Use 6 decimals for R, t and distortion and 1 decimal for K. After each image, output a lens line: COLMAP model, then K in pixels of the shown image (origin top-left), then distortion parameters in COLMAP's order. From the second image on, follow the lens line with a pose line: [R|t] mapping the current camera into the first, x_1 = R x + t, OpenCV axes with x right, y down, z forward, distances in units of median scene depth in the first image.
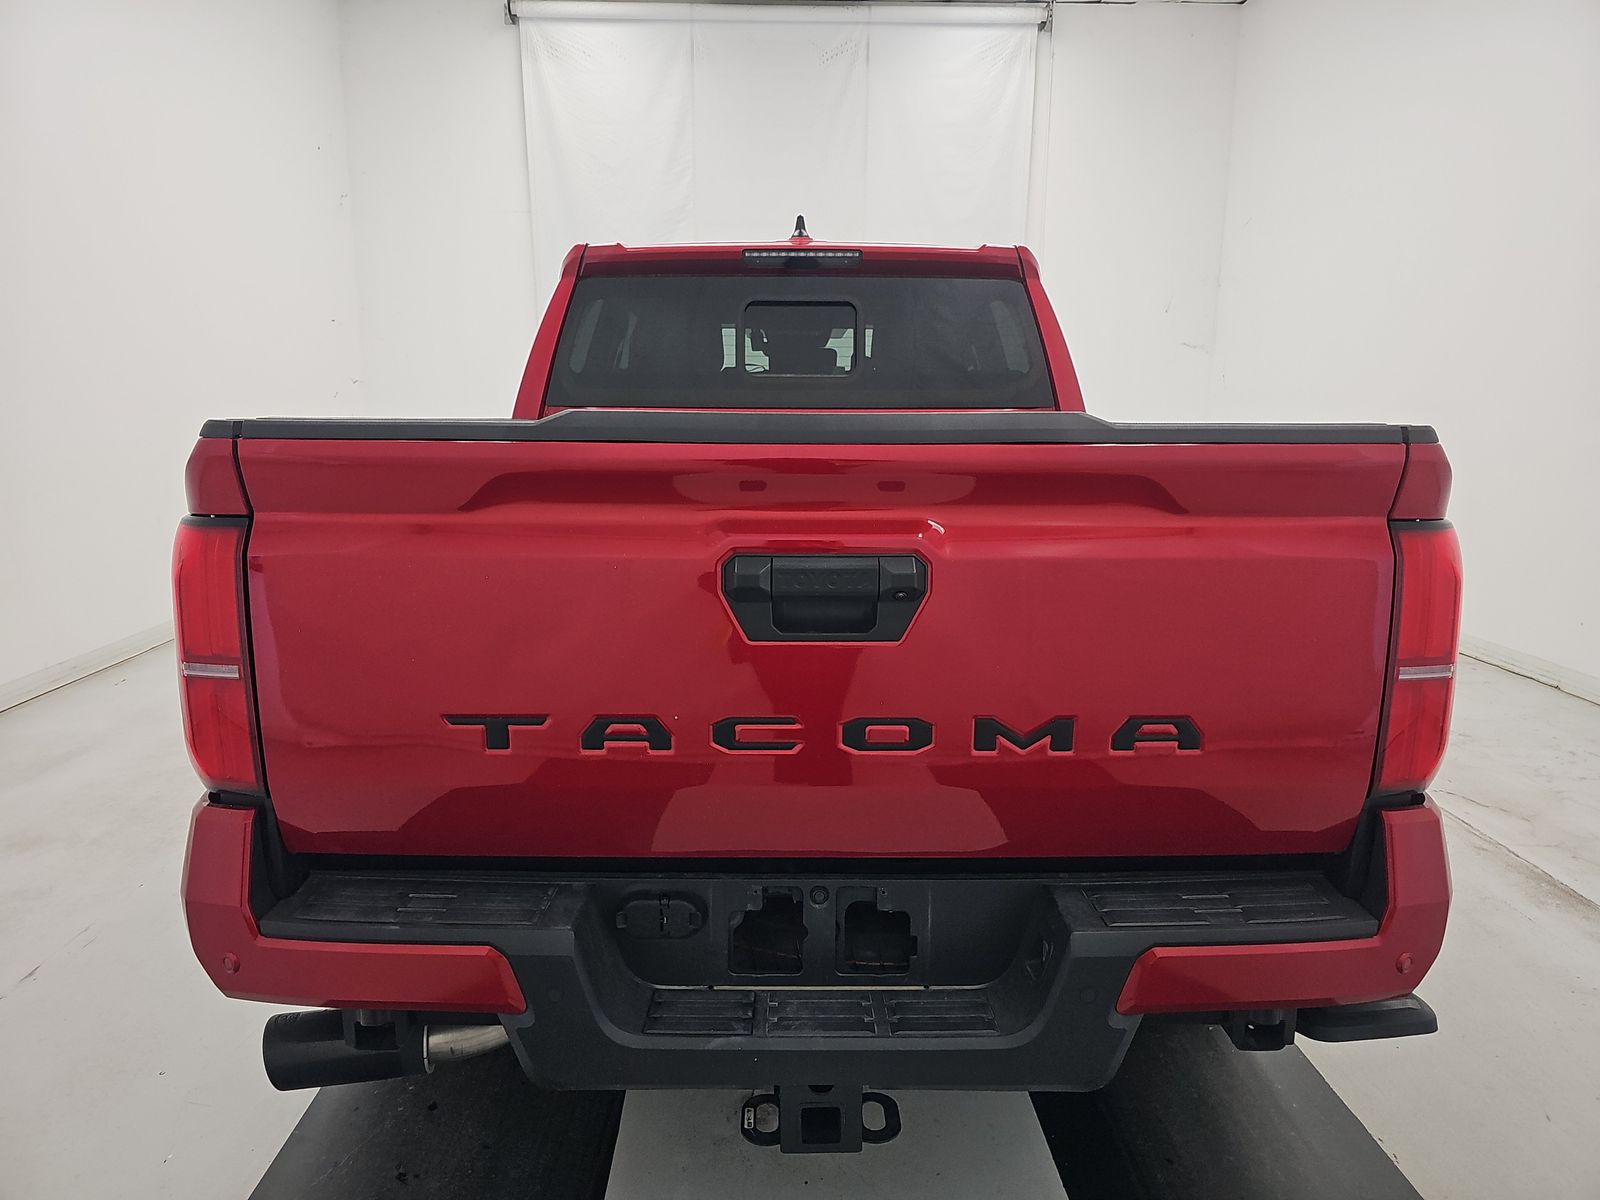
lens RADIAL K [[1057.5, 0, 800.0], [0, 1057.5, 600.0], [0, 0, 1]] dist [0.111755, -0.136307]
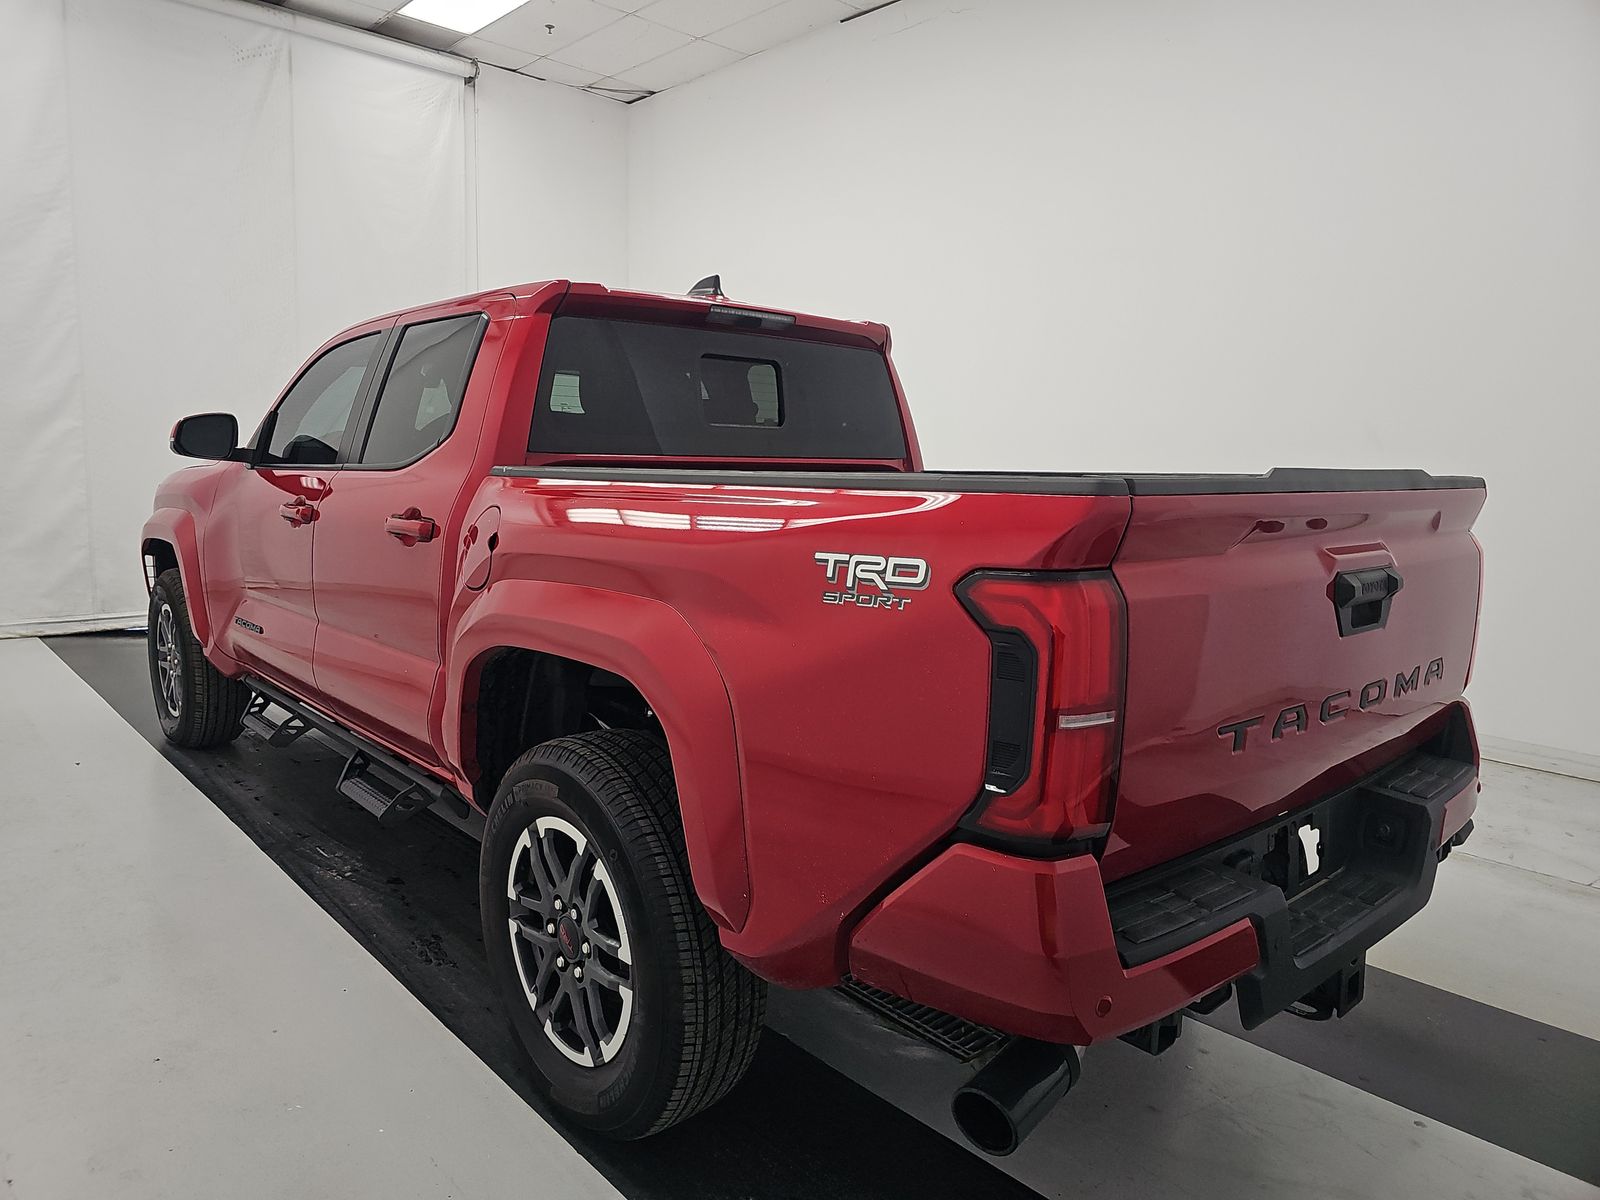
lens RADIAL K [[1060.3, 0, 796.8], [0, 1060.3, 615.5], [0, 0, 1]] dist [0.003726, -0.001785]
pose [[0.758997, -0.082907, 0.645795, -0.642929], [0.097500, 0.995148, 0.013165, -0.033074], [-0.643753, 0.052973, 0.763398, 0.174607]]
